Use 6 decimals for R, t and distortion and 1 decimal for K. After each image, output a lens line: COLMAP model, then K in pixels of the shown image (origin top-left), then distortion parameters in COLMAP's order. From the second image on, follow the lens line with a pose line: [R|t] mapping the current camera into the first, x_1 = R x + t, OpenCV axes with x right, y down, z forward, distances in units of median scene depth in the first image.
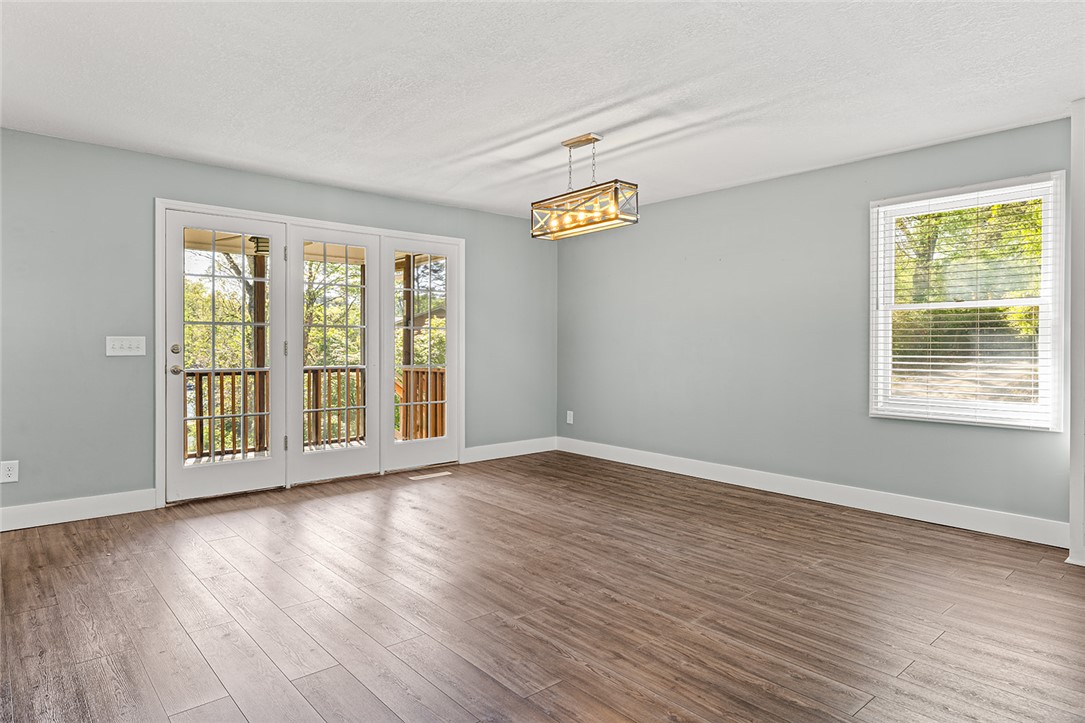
lens RADIAL K [[639.8, 0, 540.6], [0, 639.8, 346.9], [0, 0, 1]] dist [-0.002659, -0.000819]
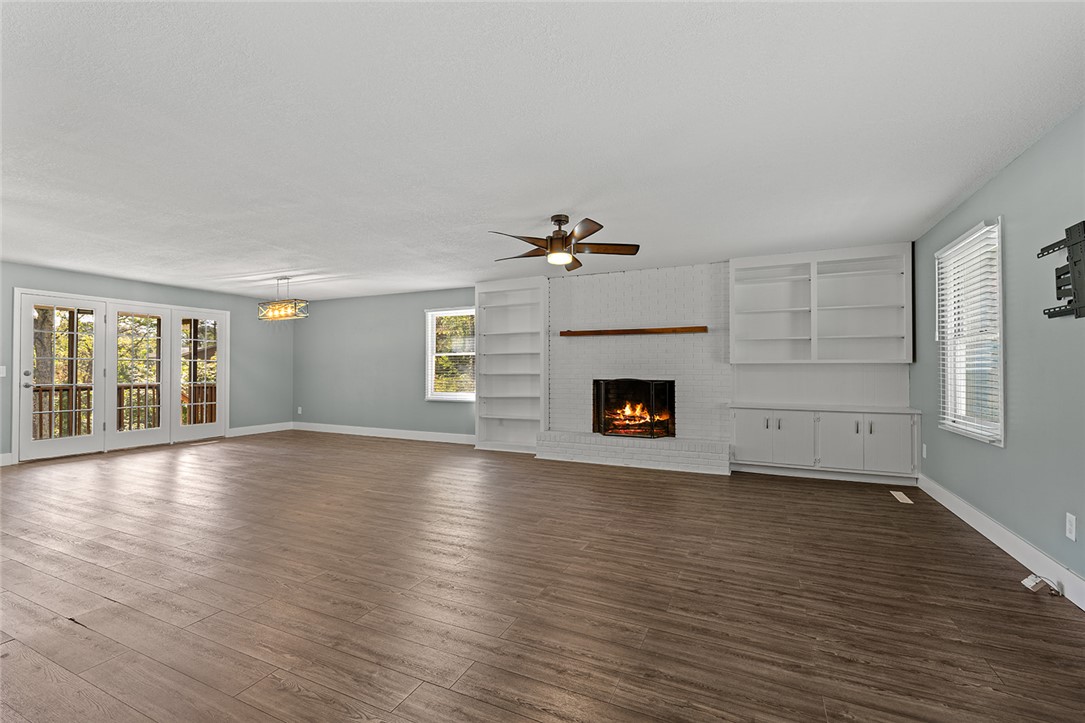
lens RADIAL K [[470.9, 0, 539.4], [0, 470.9, 365.9], [0, 0, 1]] dist [-0.002521, -0.000019]
pose [[0.916292, 0.001326, 0.400508, 0.173759], [0.004140, 0.999910, -0.012782, 0.004730], [-0.400489, 0.013370, 0.916204, -0.641066]]
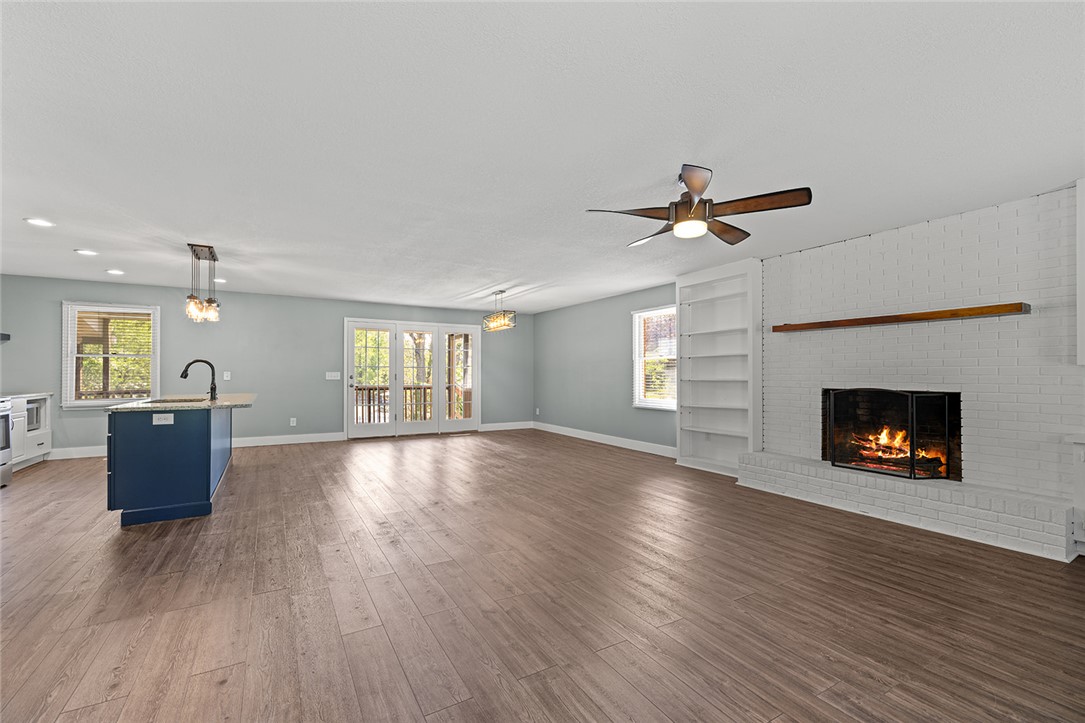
lens RADIAL K [[464.1, 0, 541.0], [0, 464.1, 375.7], [0, 0, 1]] dist [0.000545, 0.000141]
pose [[0.982467, -0.000547, -0.186438, 0.425601], [0.000049, 0.999996, -0.002675, 0.002648], [0.186438, 0.002619, 0.982463, -0.552985]]
